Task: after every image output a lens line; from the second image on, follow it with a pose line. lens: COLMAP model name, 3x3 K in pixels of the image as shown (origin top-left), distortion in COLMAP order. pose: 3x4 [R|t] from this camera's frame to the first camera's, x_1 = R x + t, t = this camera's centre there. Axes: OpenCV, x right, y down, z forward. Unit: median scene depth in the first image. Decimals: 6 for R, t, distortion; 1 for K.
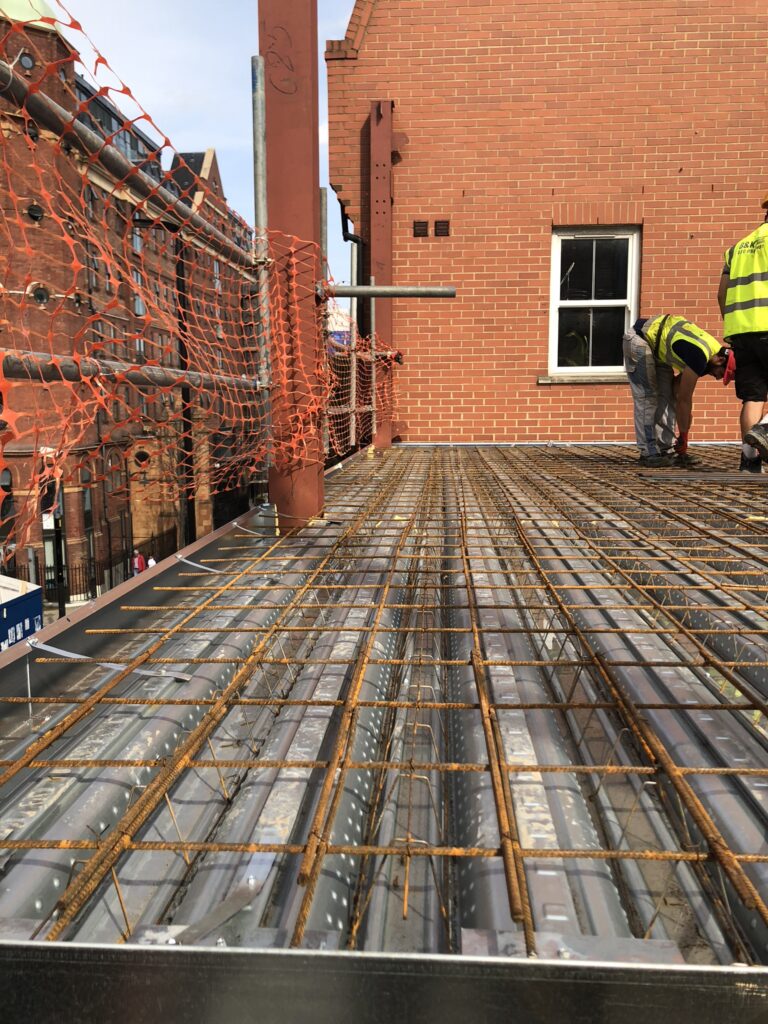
lens RADIAL K [[835.5, 0, 400.7], [0, 835.5, 501.8], [0, 0, 1]] dist [0.025967, -0.027289]
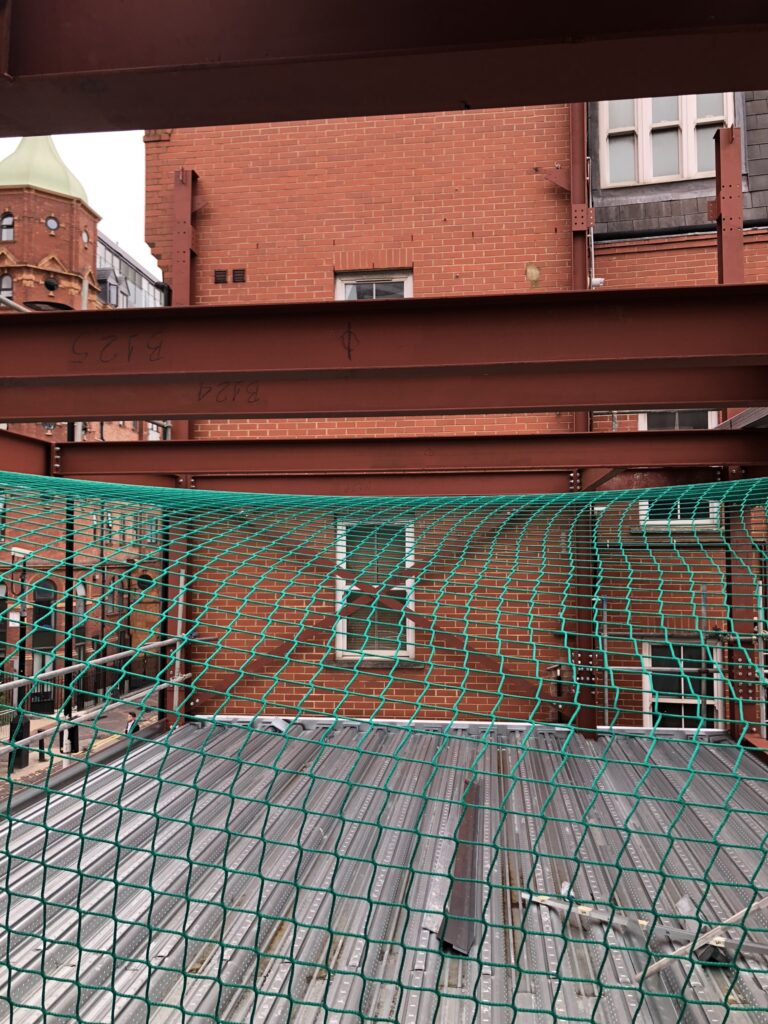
lens RADIAL K [[835.5, 0, 385.1], [0, 835.5, 515.2], [0, 0, 1]] dist [0.025967, -0.027289]
pose [[0.996691, -0.000406, -0.081286, 0.336222], [-0.013456, 0.985366, -0.169918, 0.181778], [0.080166, 0.170450, 0.982100, -0.042605]]
